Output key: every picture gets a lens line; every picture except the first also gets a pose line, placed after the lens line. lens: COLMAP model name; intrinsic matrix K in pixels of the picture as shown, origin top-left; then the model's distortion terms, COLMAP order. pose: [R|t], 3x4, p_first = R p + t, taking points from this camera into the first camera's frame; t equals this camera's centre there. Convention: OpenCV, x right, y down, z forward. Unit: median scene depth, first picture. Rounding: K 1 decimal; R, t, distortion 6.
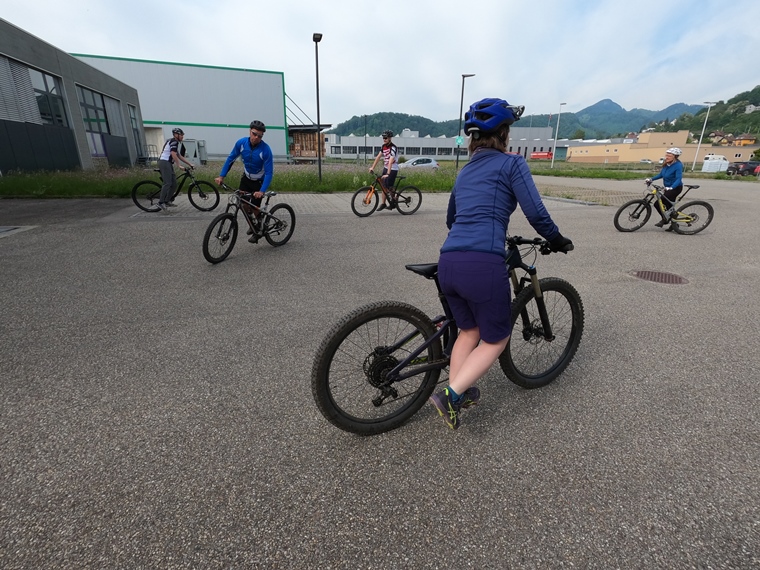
lens RADIAL K [[361.7, 0, 380.4], [0, 361.7, 283.4], [0, 0, 1]] dist [-0.002052, 0.001102]
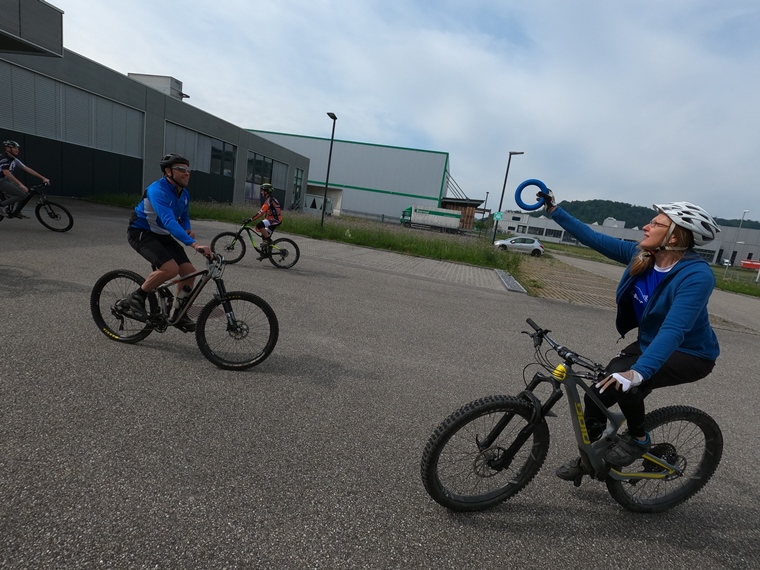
lens RADIAL K [[361.7, 0, 380.7], [0, 361.7, 283.8], [0, 0, 1]] dist [-0.002052, 0.001102]
pose [[0.857492, 0.200134, -0.473978, 0.137843], [-0.286006, 0.951207, -0.115785, -0.009420], [0.427678, 0.234845, 0.872891, 0.028867]]
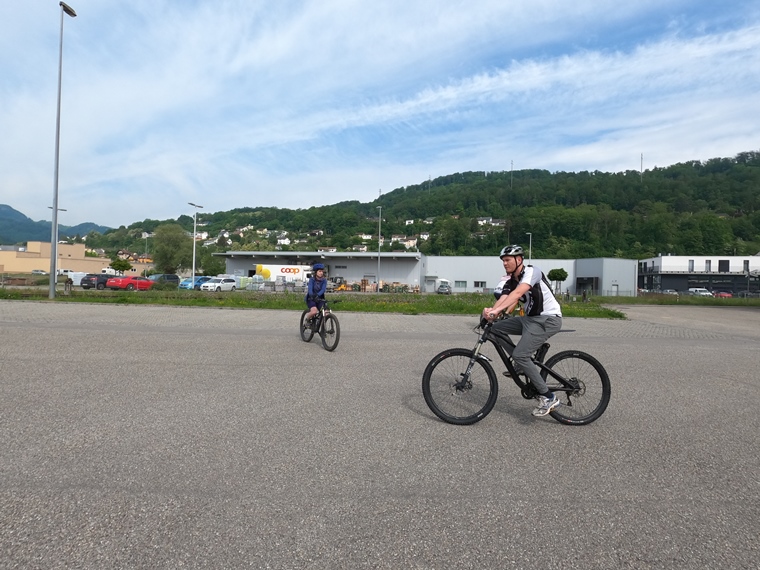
lens RADIAL K [[361.7, 0, 379.5], [0, 361.7, 287.3], [0, 0, 1]] dist [-0.002052, 0.001102]
pose [[0.251274, -0.006542, 0.967894, 0.198174], [0.283190, 0.956717, -0.067052, -0.031169], [-0.925562, 0.290946, 0.242251, 0.095633]]
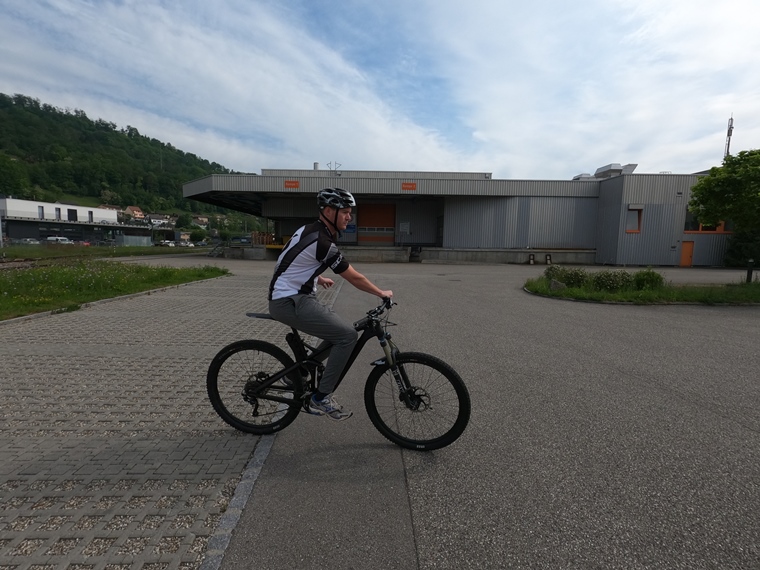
lens RADIAL K [[361.7, 0, 378.3], [0, 361.7, 283.0], [0, 0, 1]] dist [-0.002052, 0.001102]
pose [[-0.964408, -0.050358, 0.259581, 0.315869], [0.059381, 0.915376, 0.398198, -0.071246], [-0.257666, 0.399439, -0.879805, 0.212441]]
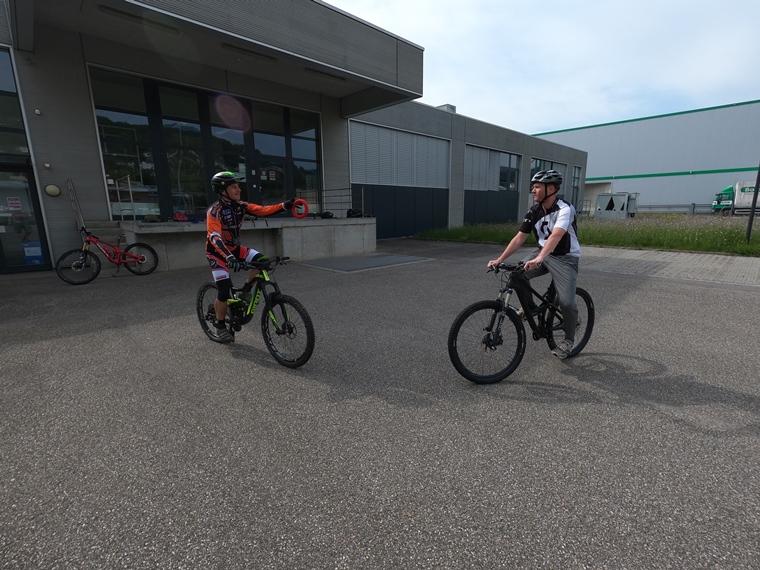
lens RADIAL K [[361.7, 0, 378.9], [0, 361.7, 285.1], [0, 0, 1]] dist [-0.002052, 0.001102]
pose [[0.450483, 0.154888, -0.879247, 0.037533], [-0.267301, 0.963058, 0.032701, -0.004446], [0.851831, 0.220292, 0.475243, 0.009242]]
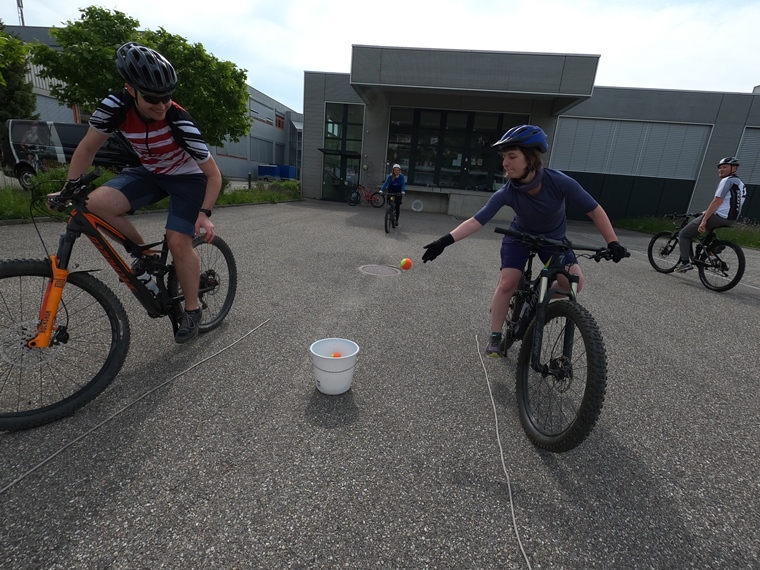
lens RADIAL K [[361.7, 0, 379.0], [0, 361.7, 285.9], [0, 0, 1]] dist [-0.002052, 0.001102]
pose [[-0.409819, 0.194234, -0.891247, 0.148703], [-0.372321, 0.856349, 0.357831, -0.031145], [0.832722, 0.478476, -0.278630, 0.110639]]
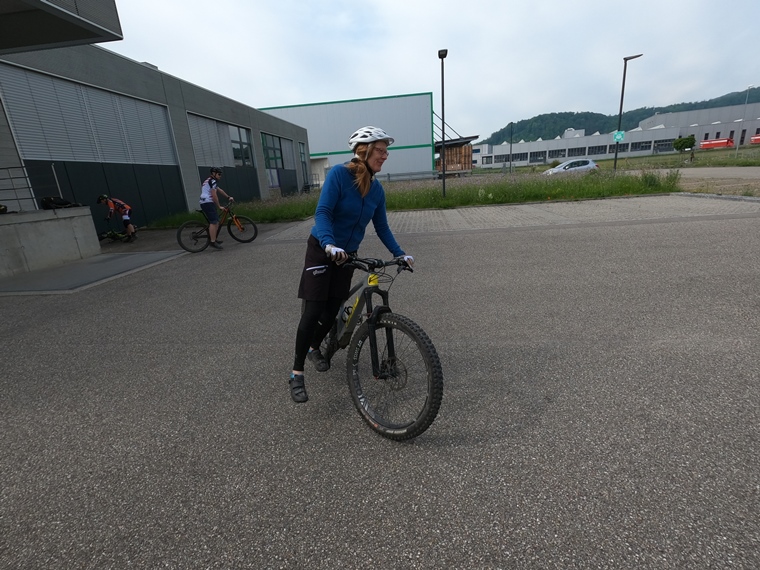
lens RADIAL K [[361.7, 0, 380.7], [0, 361.7, 283.7], [0, 0, 1]] dist [-0.002052, 0.001102]
pose [[0.918956, 0.026652, -0.393459, 0.016584], [-0.039321, 0.998934, -0.024173, -0.004098], [0.392395, 0.037685, 0.919024, 0.010175]]
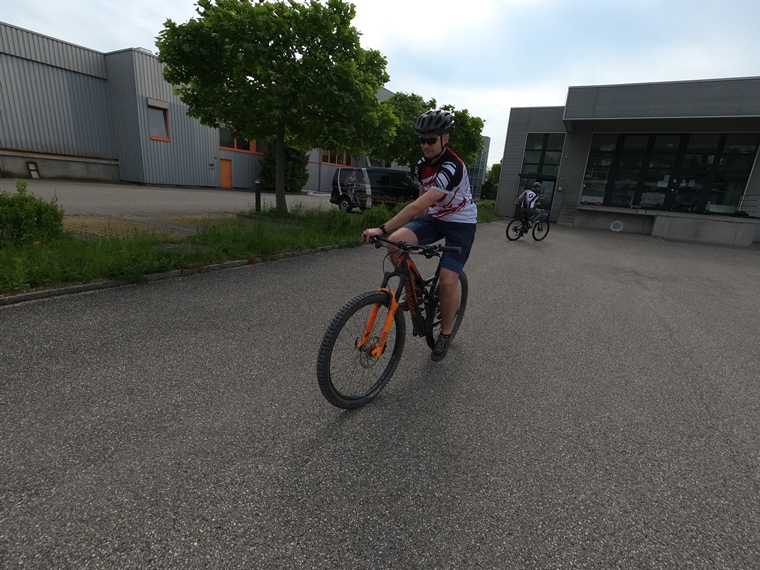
lens RADIAL K [[361.7, 0, 380.1], [0, 361.7, 285.7], [0, 0, 1]] dist [-0.002052, 0.001102]
pose [[-0.721162, 0.115095, -0.683139, 0.224645], [-0.299897, 0.837049, 0.457615, -0.031566], [0.624490, 0.534885, -0.569131, 0.100742]]
